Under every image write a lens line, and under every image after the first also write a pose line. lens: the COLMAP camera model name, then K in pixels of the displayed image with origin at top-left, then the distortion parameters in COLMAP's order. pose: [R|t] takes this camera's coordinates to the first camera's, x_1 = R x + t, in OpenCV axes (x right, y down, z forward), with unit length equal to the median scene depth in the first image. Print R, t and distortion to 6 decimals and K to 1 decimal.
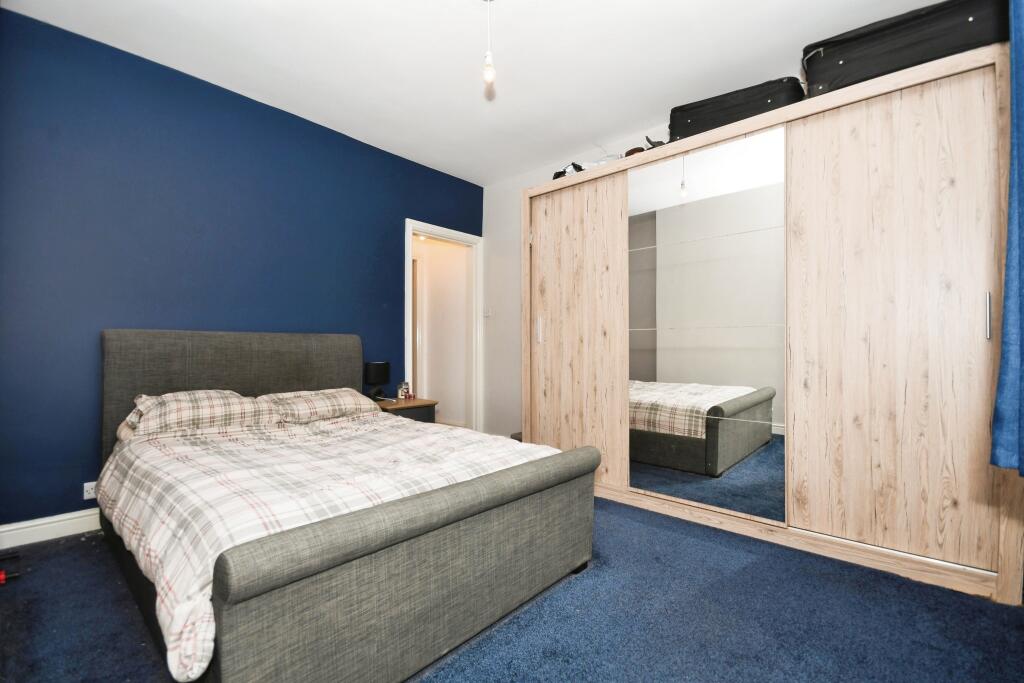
lens RADIAL K [[459.3, 0, 510.6], [0, 459.3, 334.1], [0, 0, 1]] dist [0.000845, -0.000053]
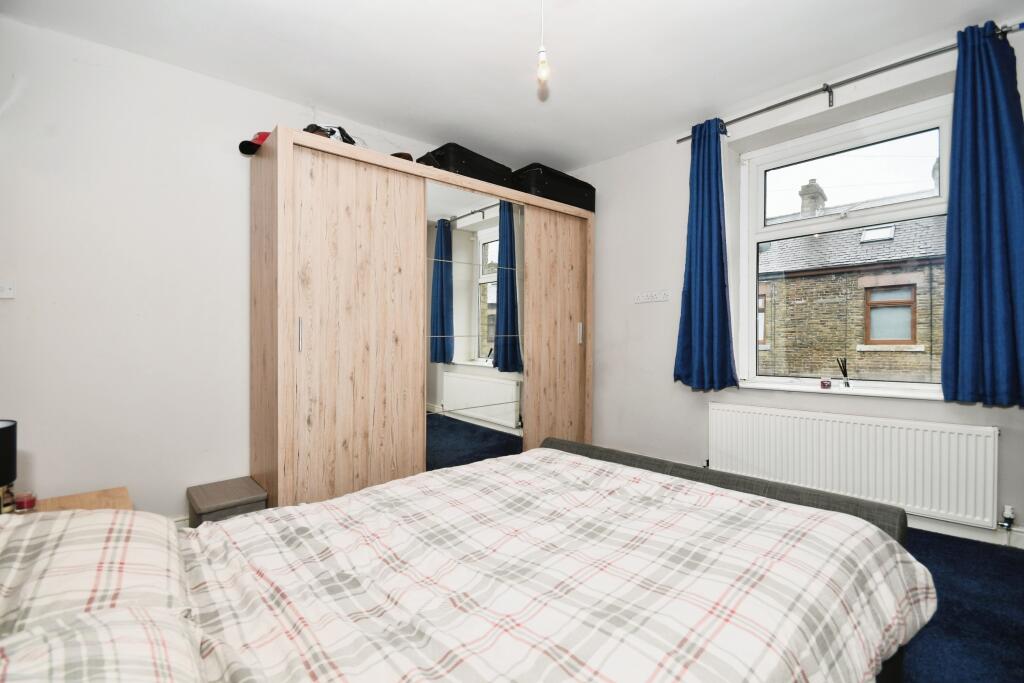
lens RADIAL K [[459.3, 0, 511.0], [0, 459.3, 344.6], [0, 0, 1]] dist [0.000845, -0.000053]
pose [[0.075607, -0.005347, 0.997123, -0.681612], [-0.002174, 0.999982, 0.005528, 0.002663], [-0.997135, -0.002586, 0.075594, 0.674512]]
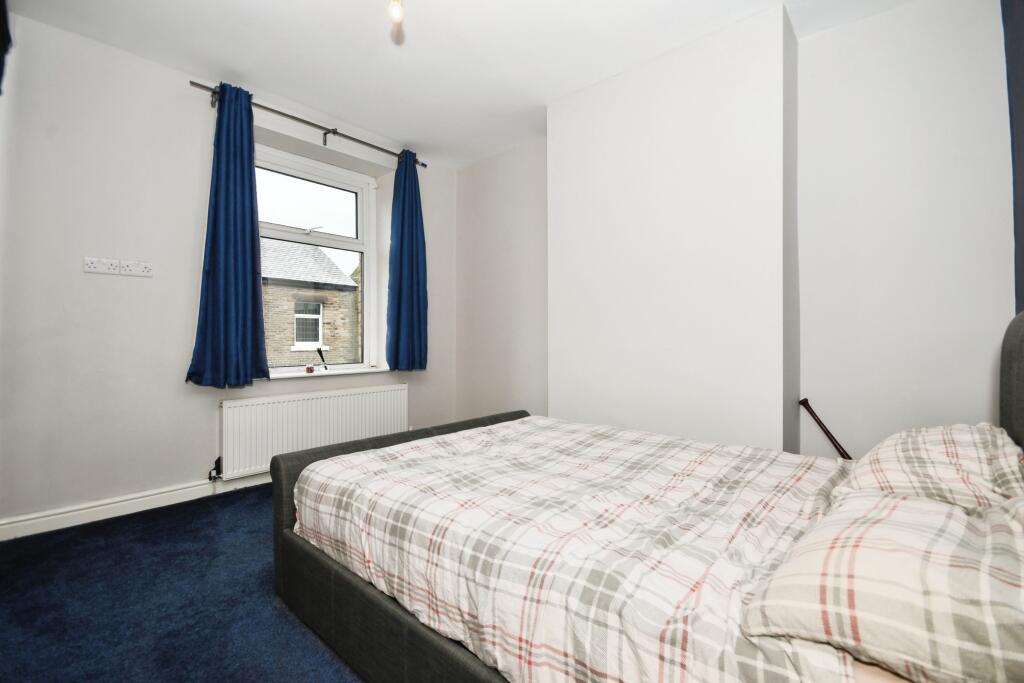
lens RADIAL K [[459.3, 0, 512.5], [0, 459.3, 340.4], [0, 0, 1]] dist [0.000845, -0.000053]
pose [[-0.999715, -0.002682, -0.023736, 0.113550], [-0.002725, 0.999995, 0.001783, 0.018488], [0.023731, 0.001847, -0.999717, 1.552525]]
